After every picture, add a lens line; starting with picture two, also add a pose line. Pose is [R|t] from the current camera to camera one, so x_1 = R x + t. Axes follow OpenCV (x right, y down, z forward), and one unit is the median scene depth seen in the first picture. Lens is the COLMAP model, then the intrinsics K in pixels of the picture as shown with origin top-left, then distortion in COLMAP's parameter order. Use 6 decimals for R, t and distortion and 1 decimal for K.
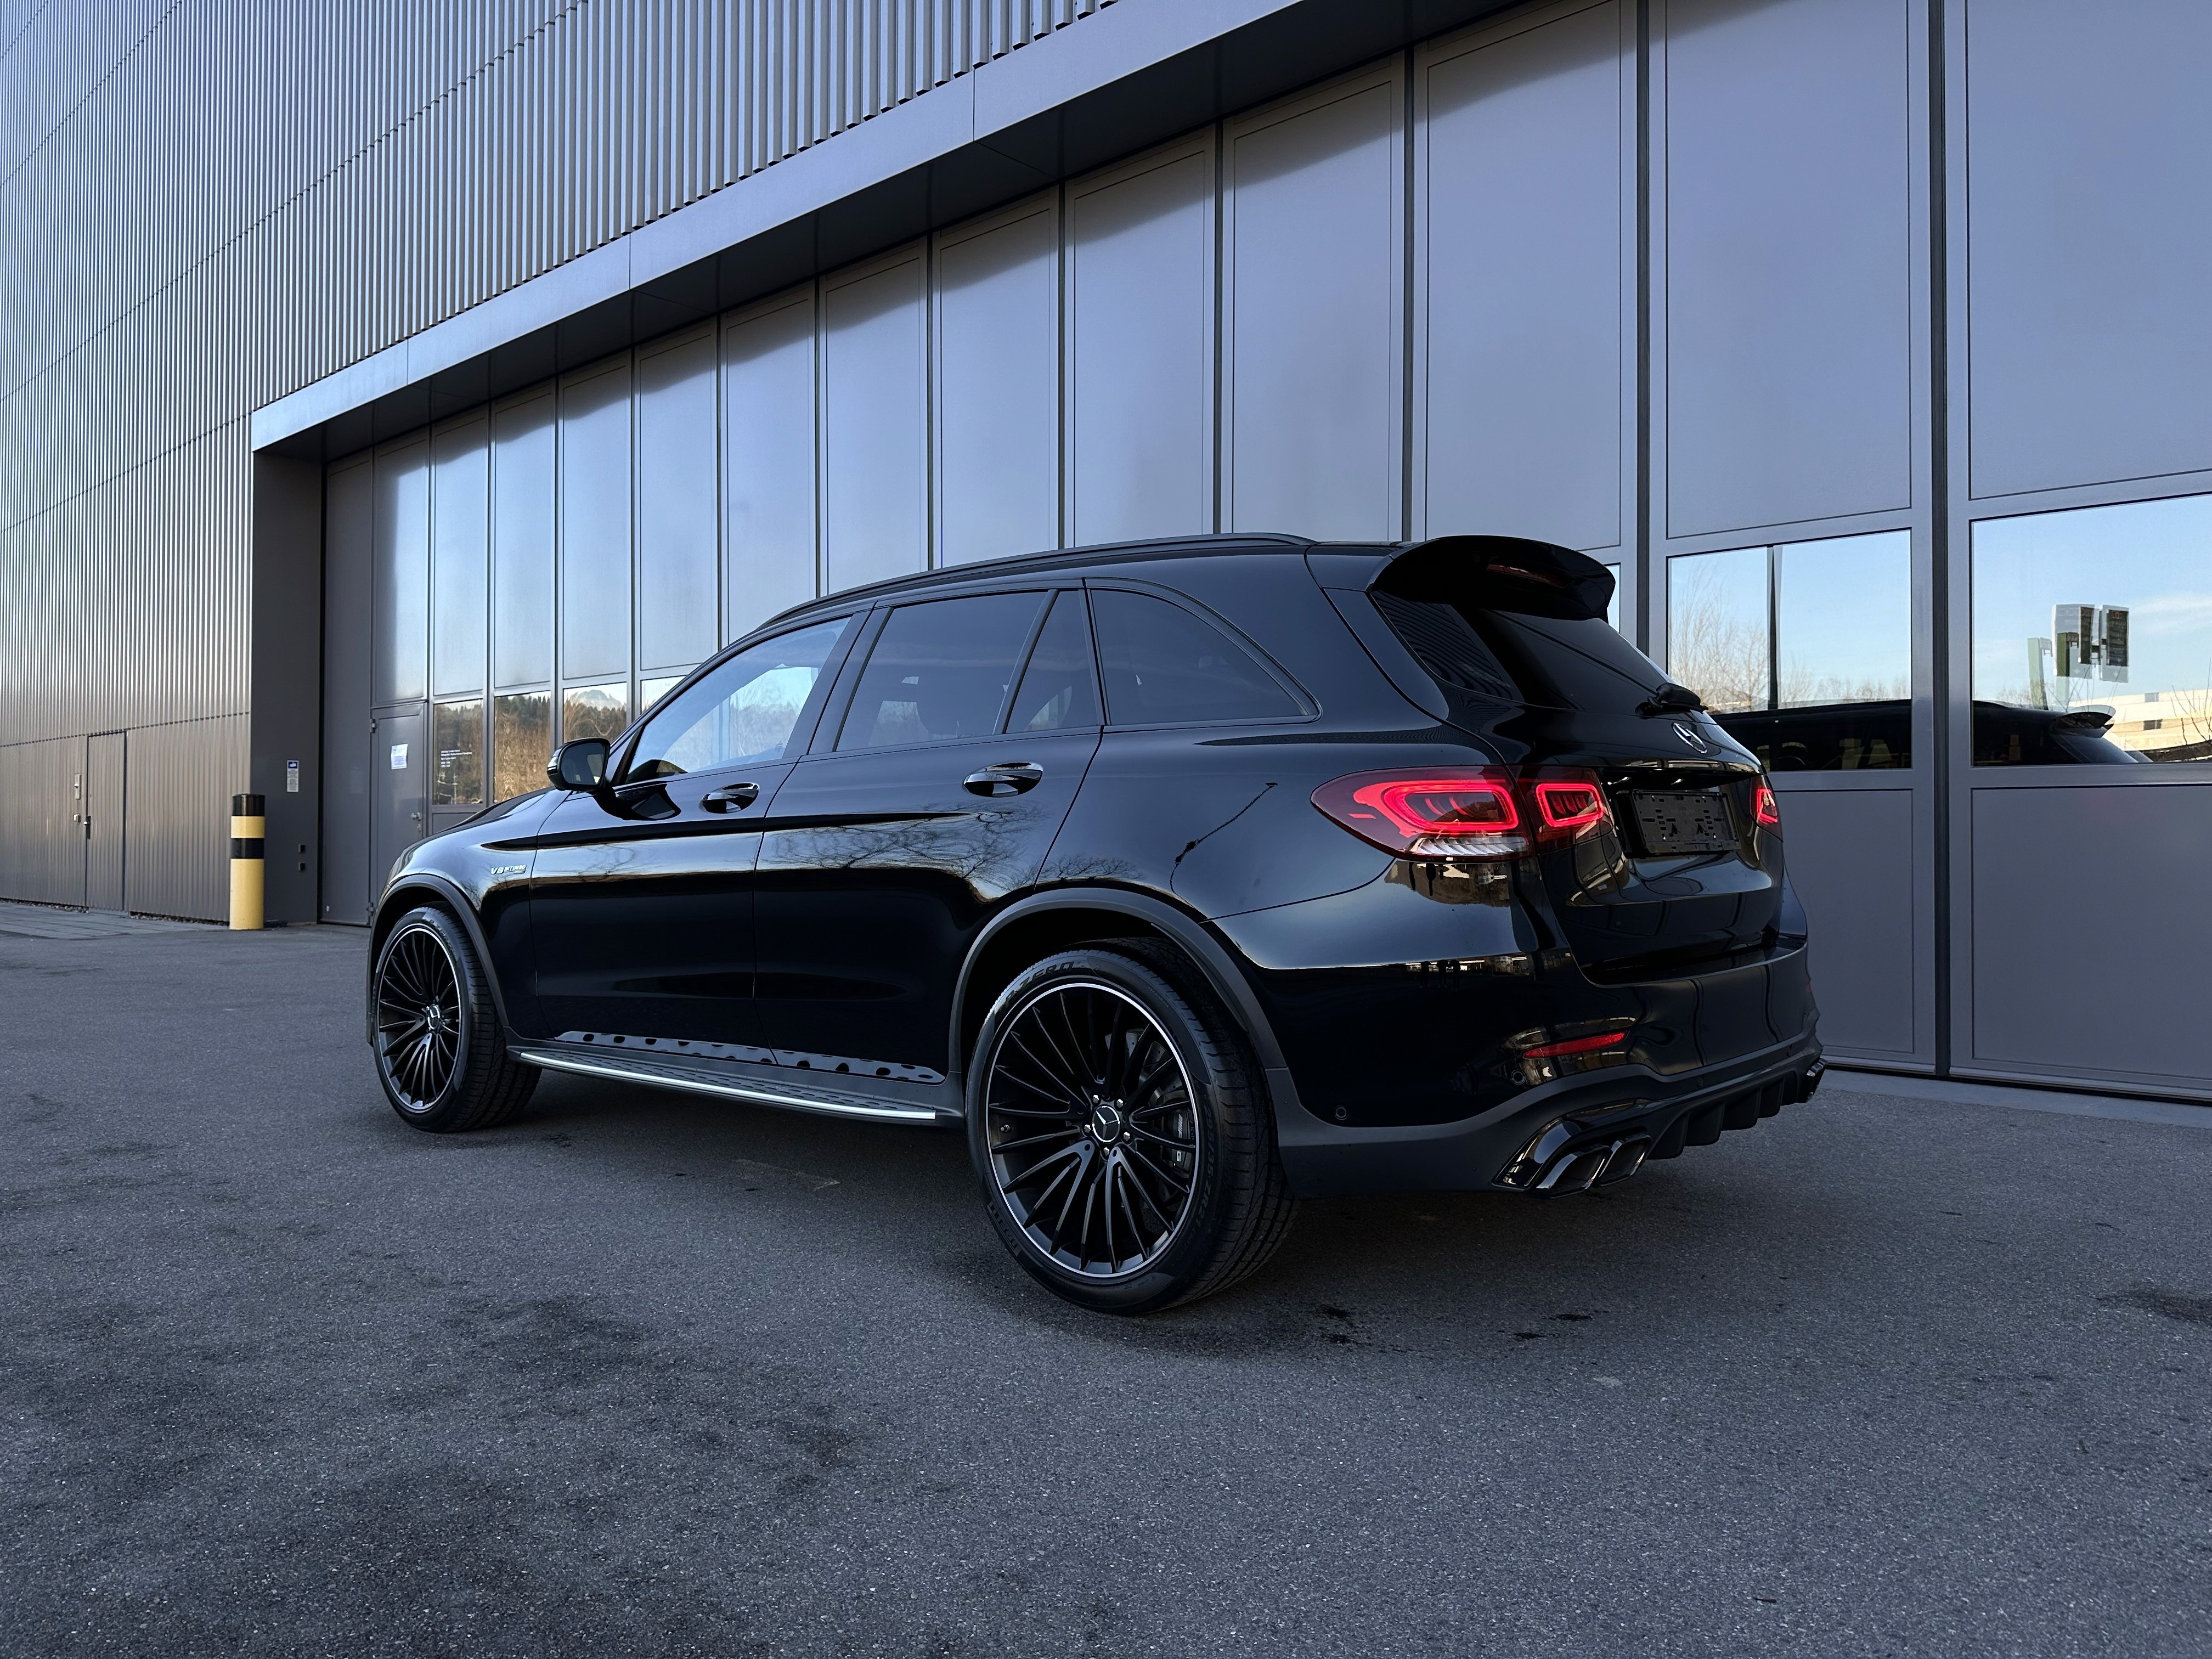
lens RADIAL K [[1552.2, 0, 1095.4], [0, 1552.2, 829.3], [0, 0, 1]] dist [0.005423, -0.008976]
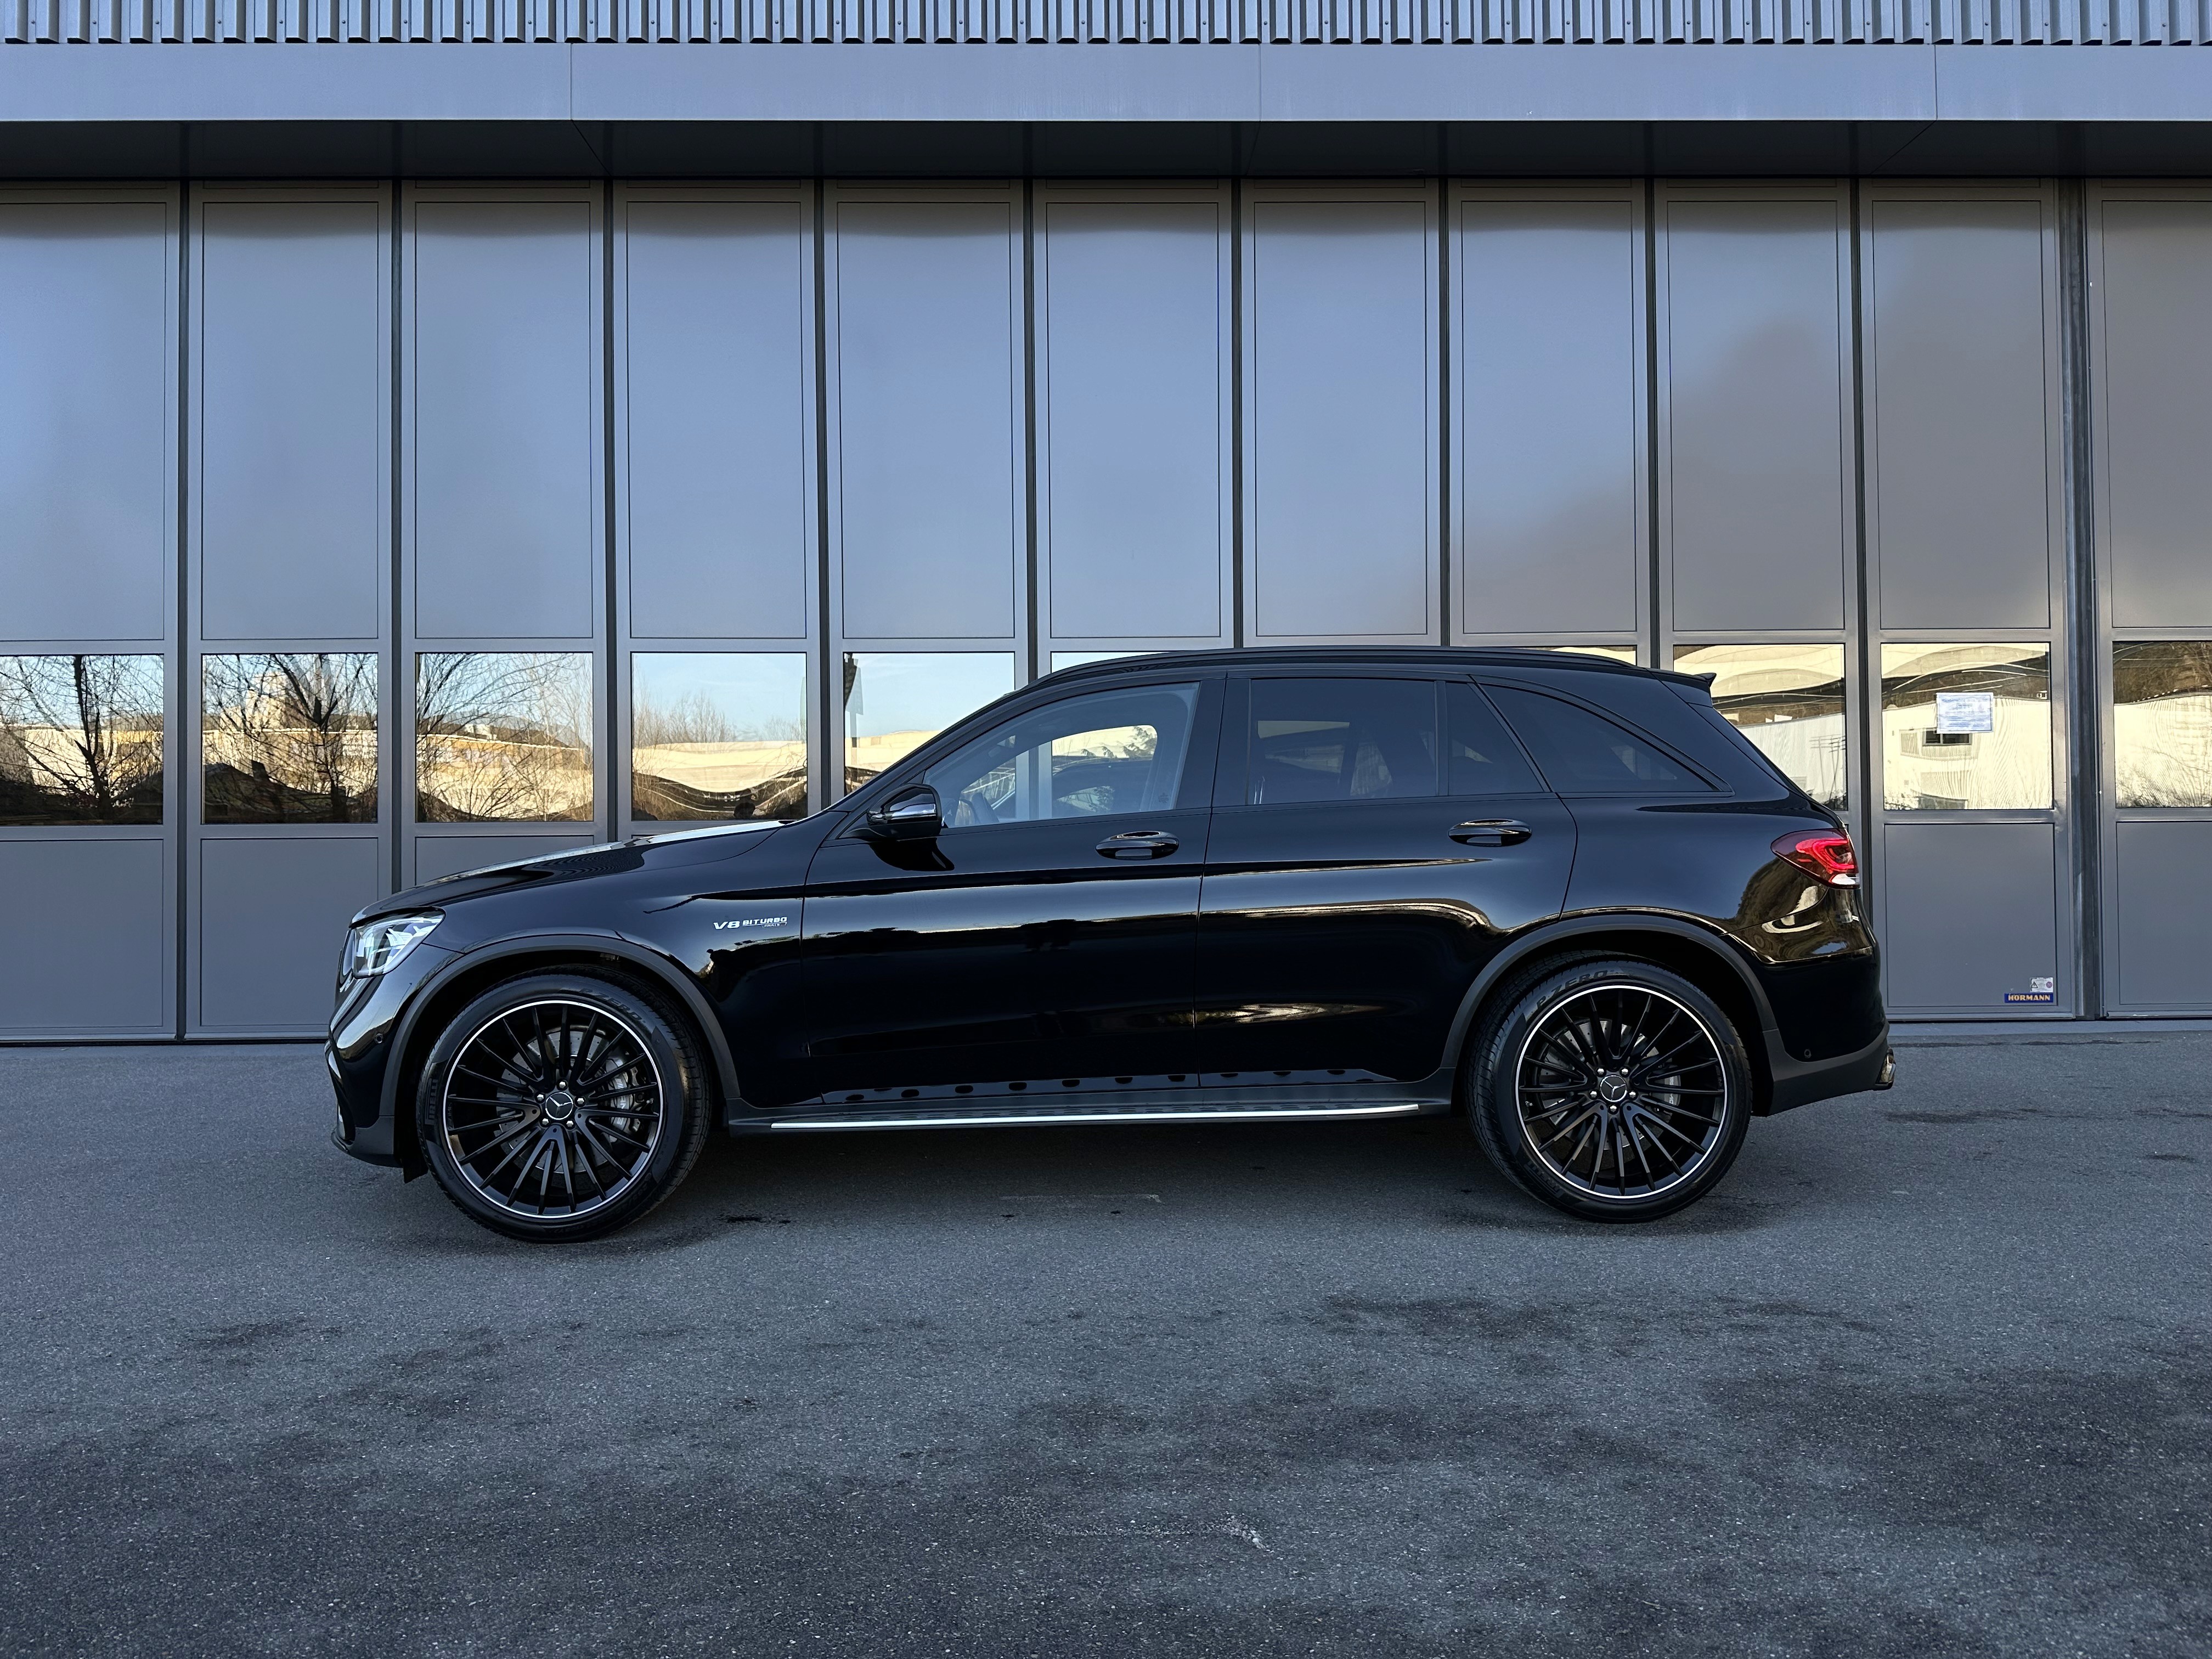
lens RADIAL K [[1552.2, 0, 1095.4], [0, 1552.2, 829.3], [0, 0, 1]] dist [0.005423, -0.008976]
pose [[0.726133, 0.002302, 0.687551, -1.484355], [0.002908, 0.999975, -0.006418, -0.036582], [-0.687549, 0.006660, 0.726108, 0.364396]]
